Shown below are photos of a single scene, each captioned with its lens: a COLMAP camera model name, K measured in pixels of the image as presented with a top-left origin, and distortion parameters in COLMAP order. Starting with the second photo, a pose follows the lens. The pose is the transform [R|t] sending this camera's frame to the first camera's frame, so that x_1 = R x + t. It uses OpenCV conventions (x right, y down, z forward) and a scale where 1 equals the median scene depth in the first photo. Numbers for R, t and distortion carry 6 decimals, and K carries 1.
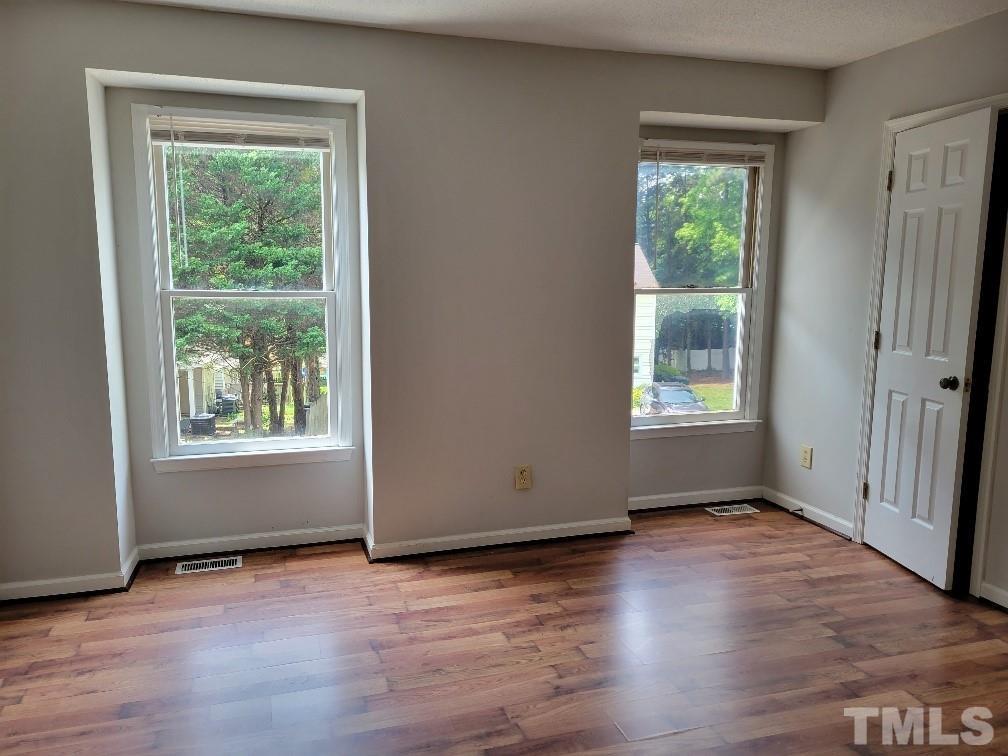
lens RADIAL K [[759.4, 0, 504.0], [0, 759.4, 378.0], [0, 0, 1]] dist [0.045662, -0.029592]
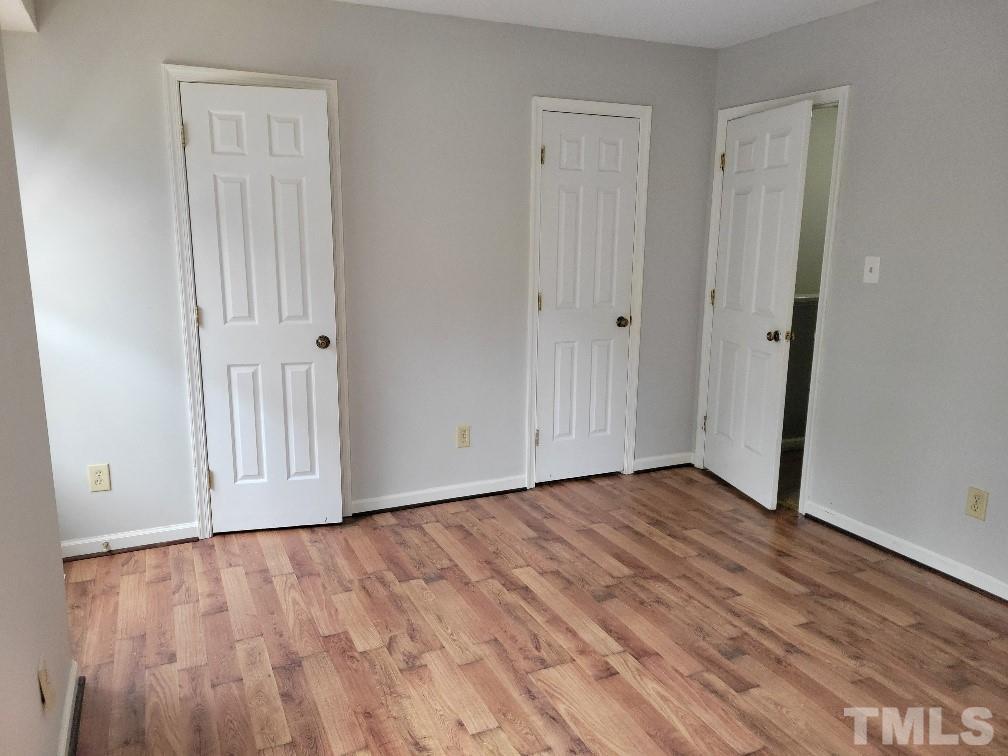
lens RADIAL K [[733.3, 0, 500.9], [0, 733.3, 390.7], [0, 0, 1]] dist [0.005740, 0.000790]
pose [[-0.119432, -0.211806, 0.969987, -0.431678], [0.134844, 0.964467, 0.227203, -0.117039], [-0.983643, 0.157932, -0.086627, 0.763327]]
